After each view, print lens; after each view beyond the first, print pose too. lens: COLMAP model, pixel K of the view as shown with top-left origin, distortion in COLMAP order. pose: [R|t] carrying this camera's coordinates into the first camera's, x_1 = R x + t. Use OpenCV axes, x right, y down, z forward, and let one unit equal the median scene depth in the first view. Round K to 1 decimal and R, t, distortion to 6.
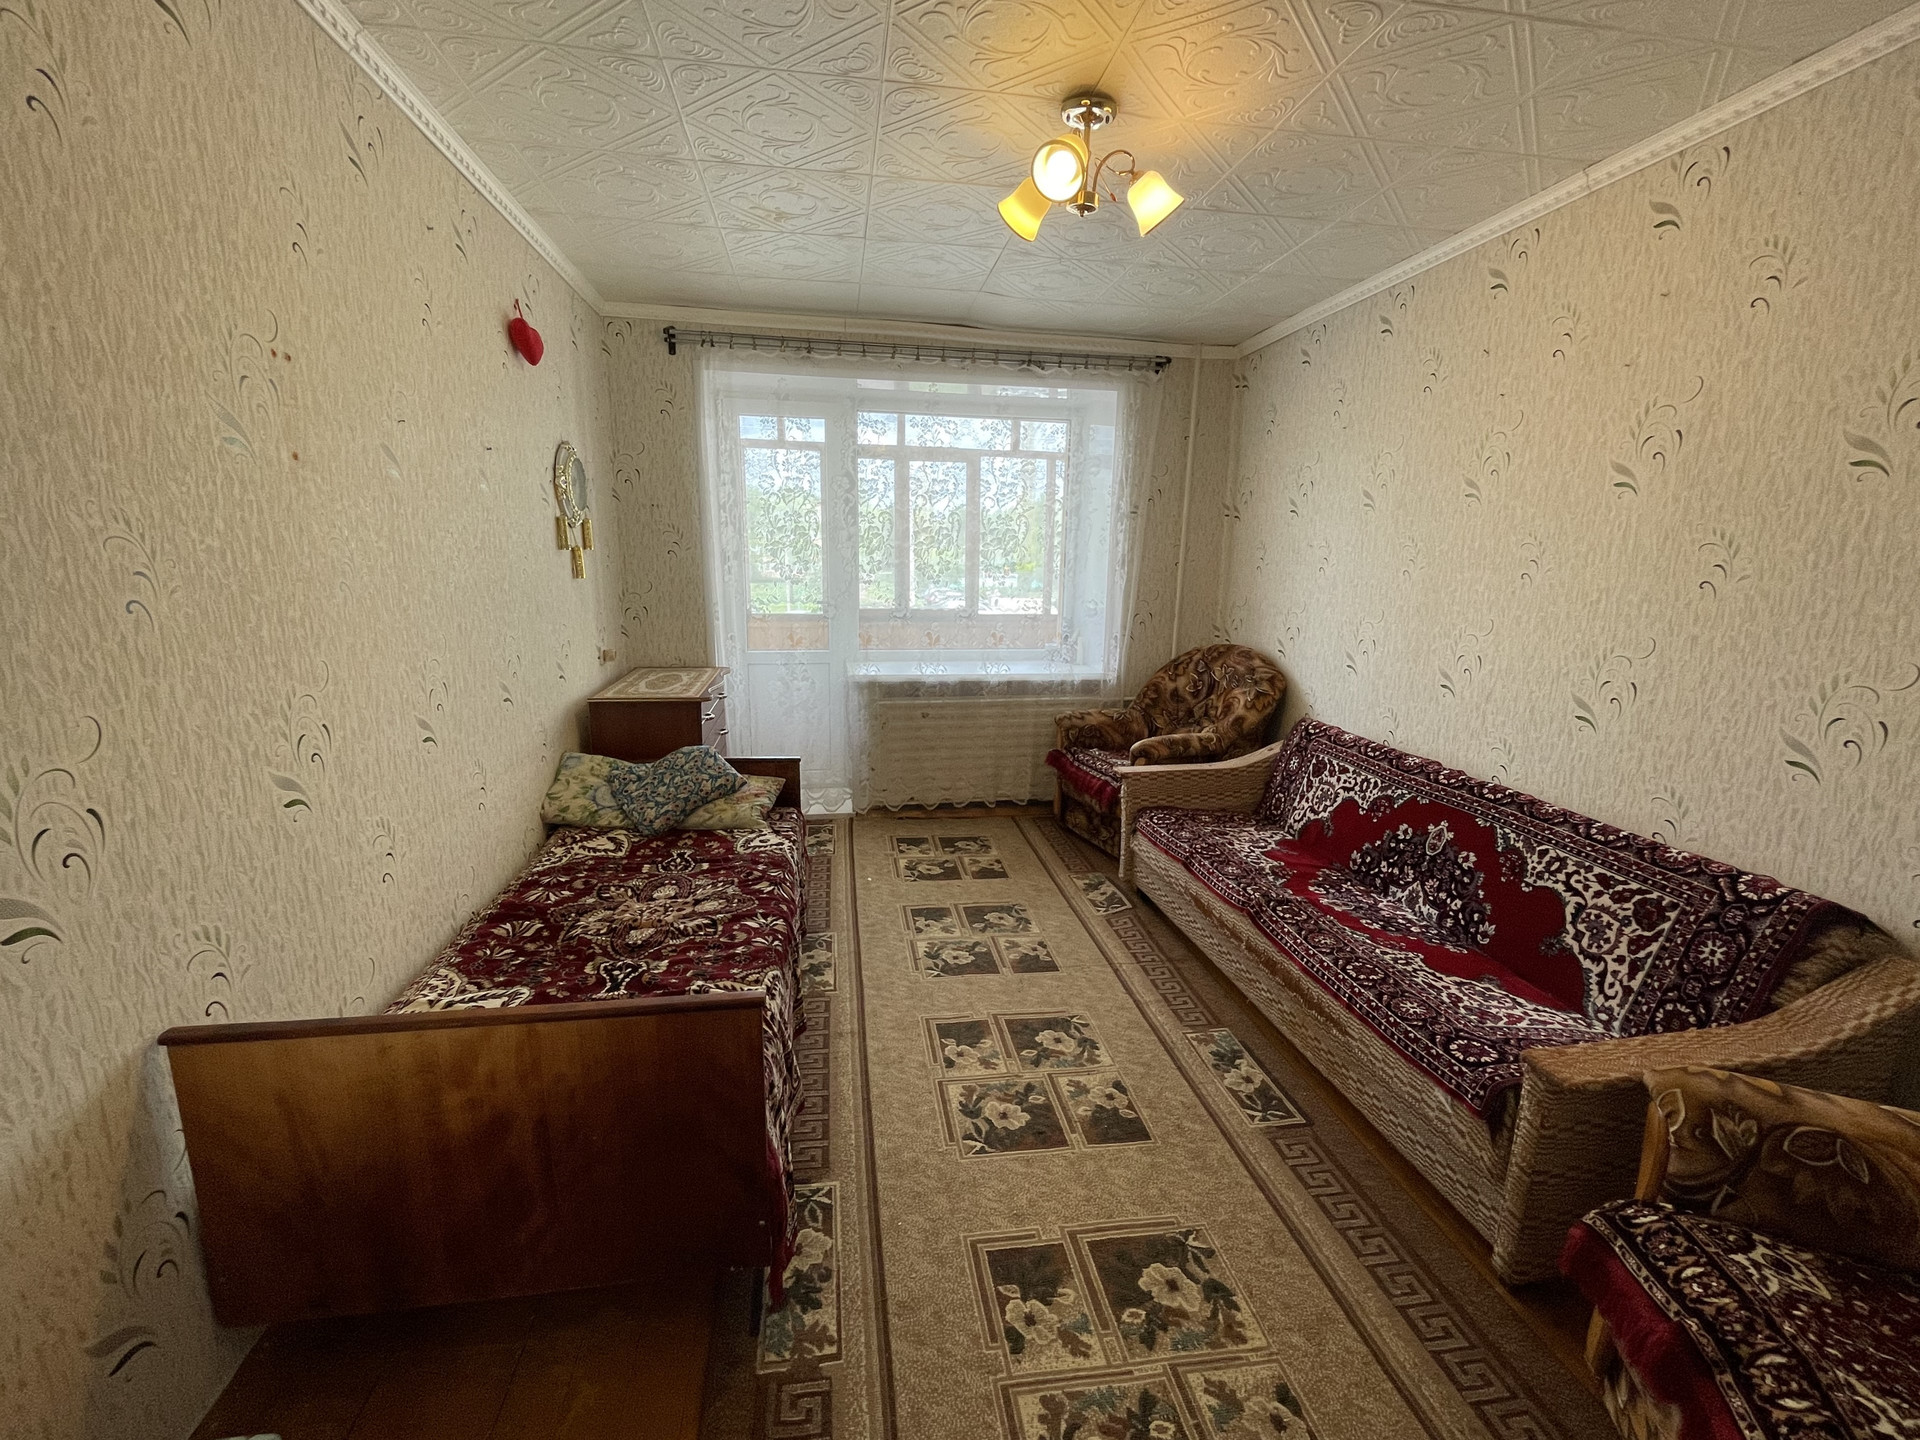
lens RADIAL K [[821.9, 0, 962.7], [0, 821.9, 717.2], [0, 0, 1]] dist [0.001343, -0.000900]
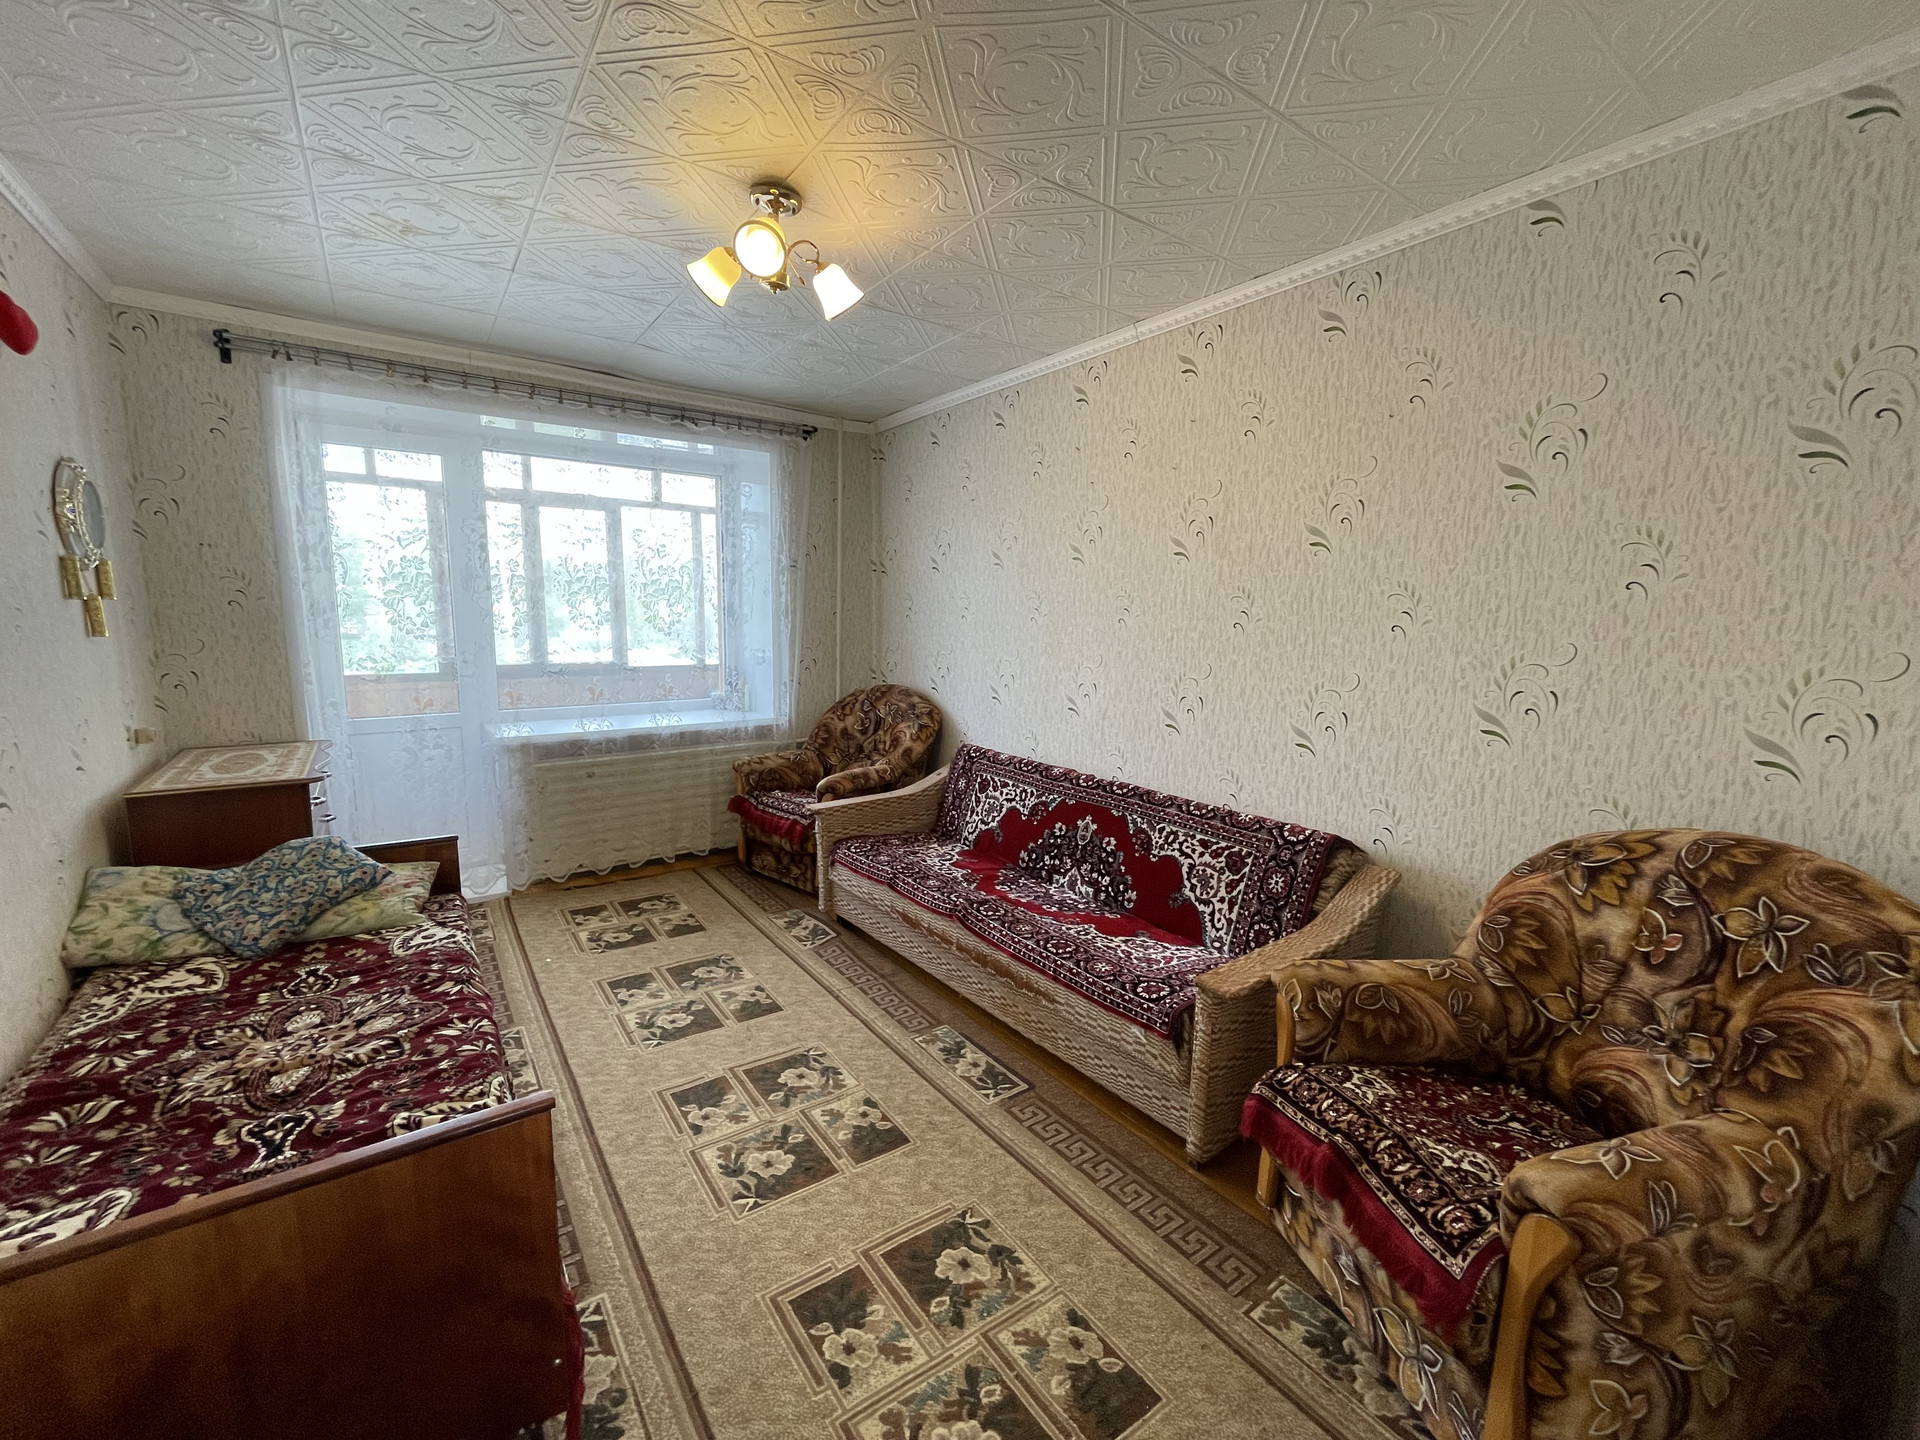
lens RADIAL K [[783.3, 0, 962.6], [0, 783.3, 717.3], [0, 0, 1]] dist [-0.001219, -0.000055]
pose [[0.892319, -0.064903, 0.446716, -0.117875], [0.088968, 0.995485, -0.033081, -0.000219], [-0.442552, 0.069262, 0.894064, 0.012188]]
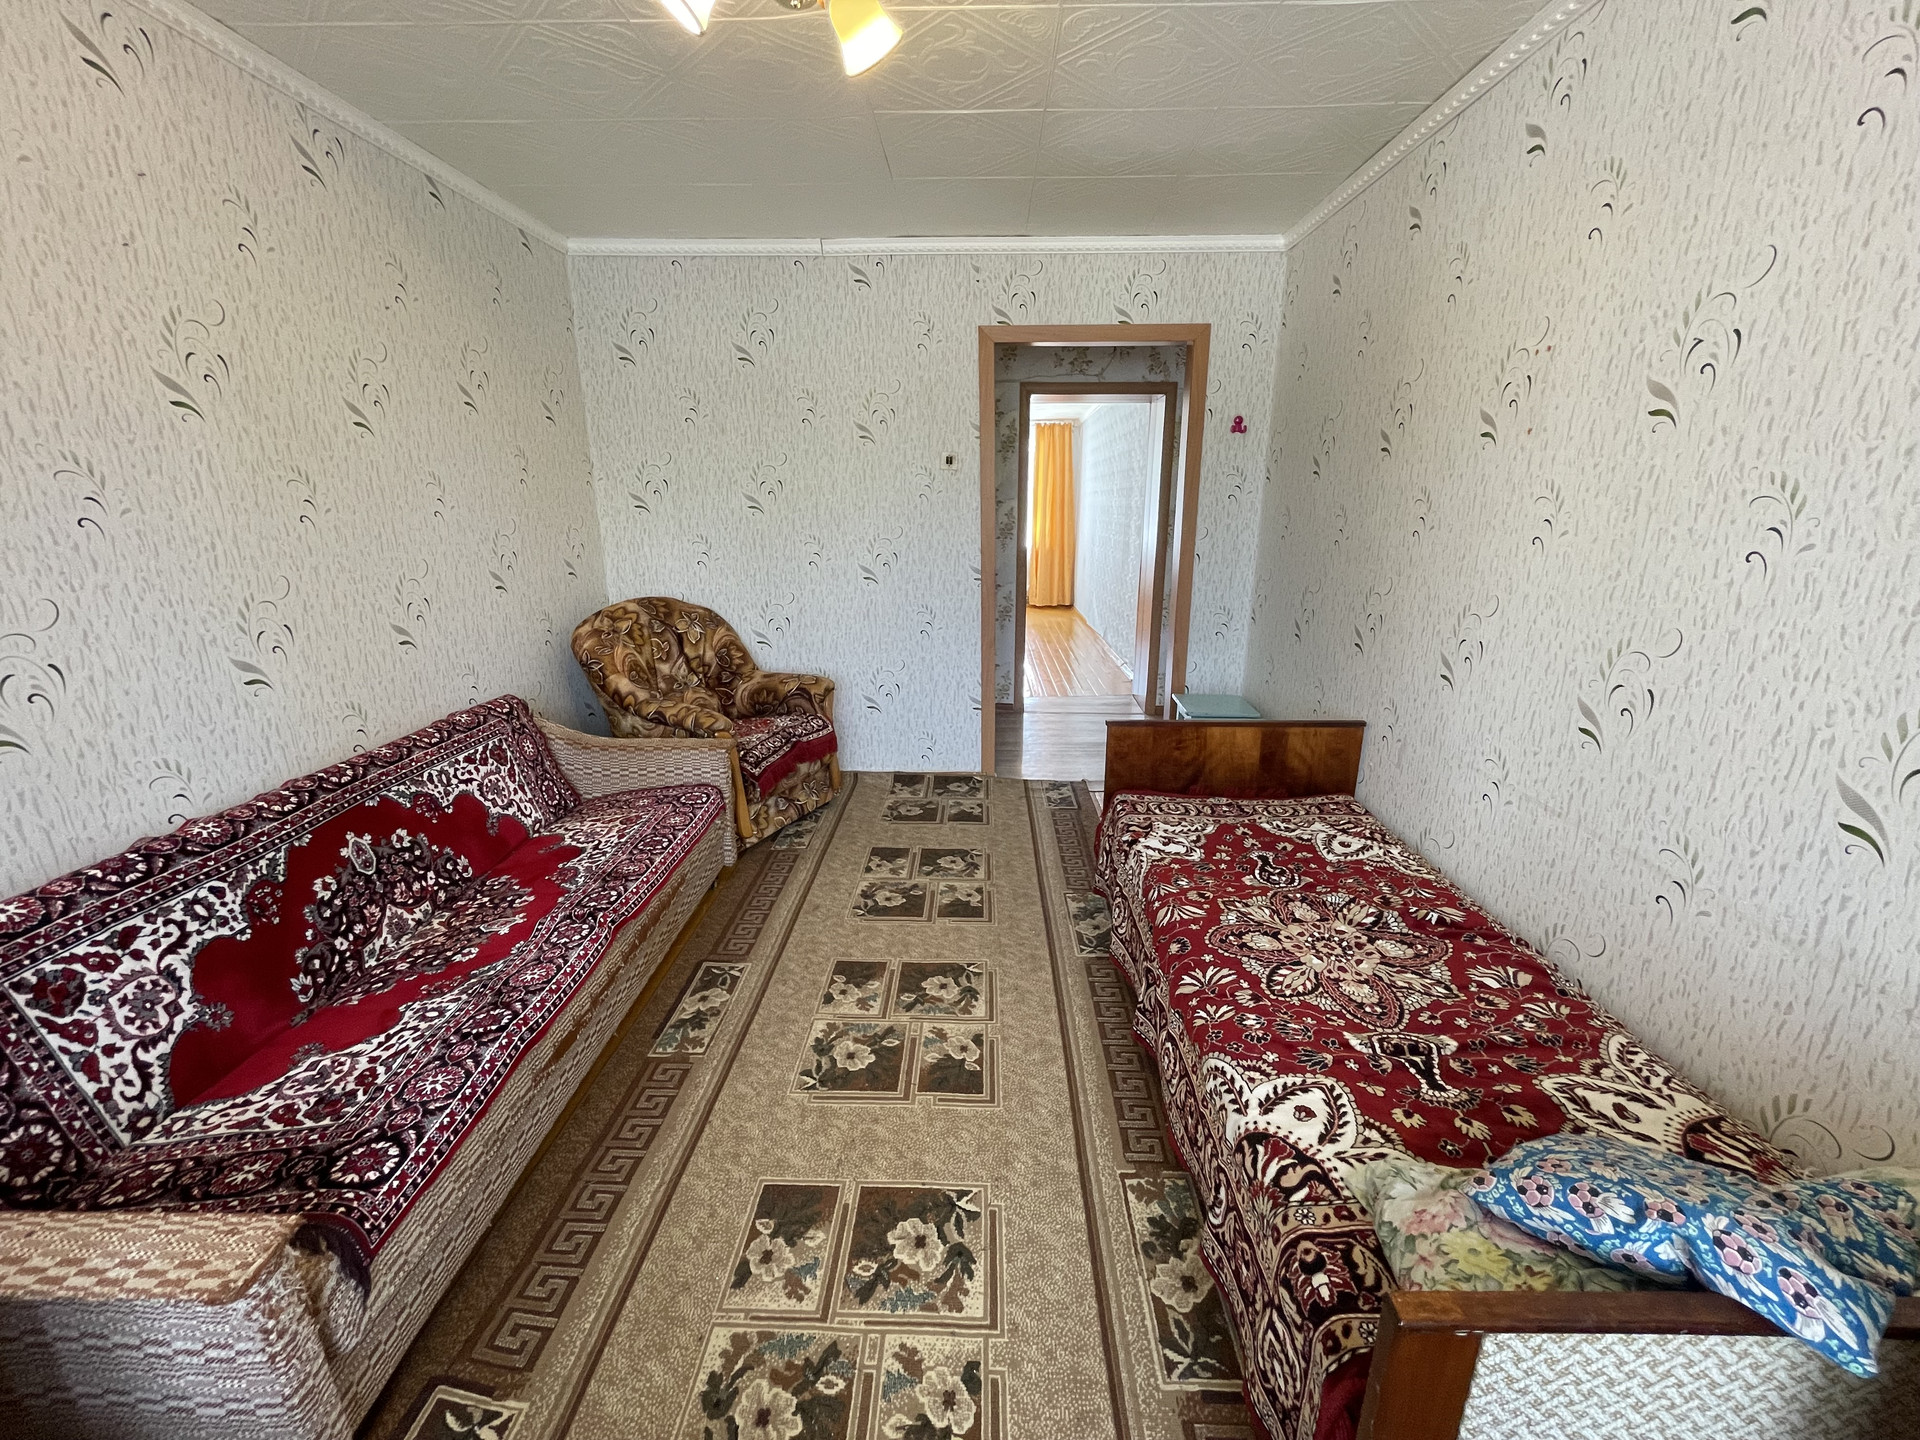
lens RADIAL K [[783.3, 0, 964.0], [0, 783.3, 715.0], [0, 0, 1]] dist [-0.001219, -0.000055]
pose [[-0.983279, -0.064377, 0.170347, -0.133821], [0.019302, 0.893316, 0.449015, -0.335859], [-0.181079, 0.444795, -0.877136, 1.662498]]
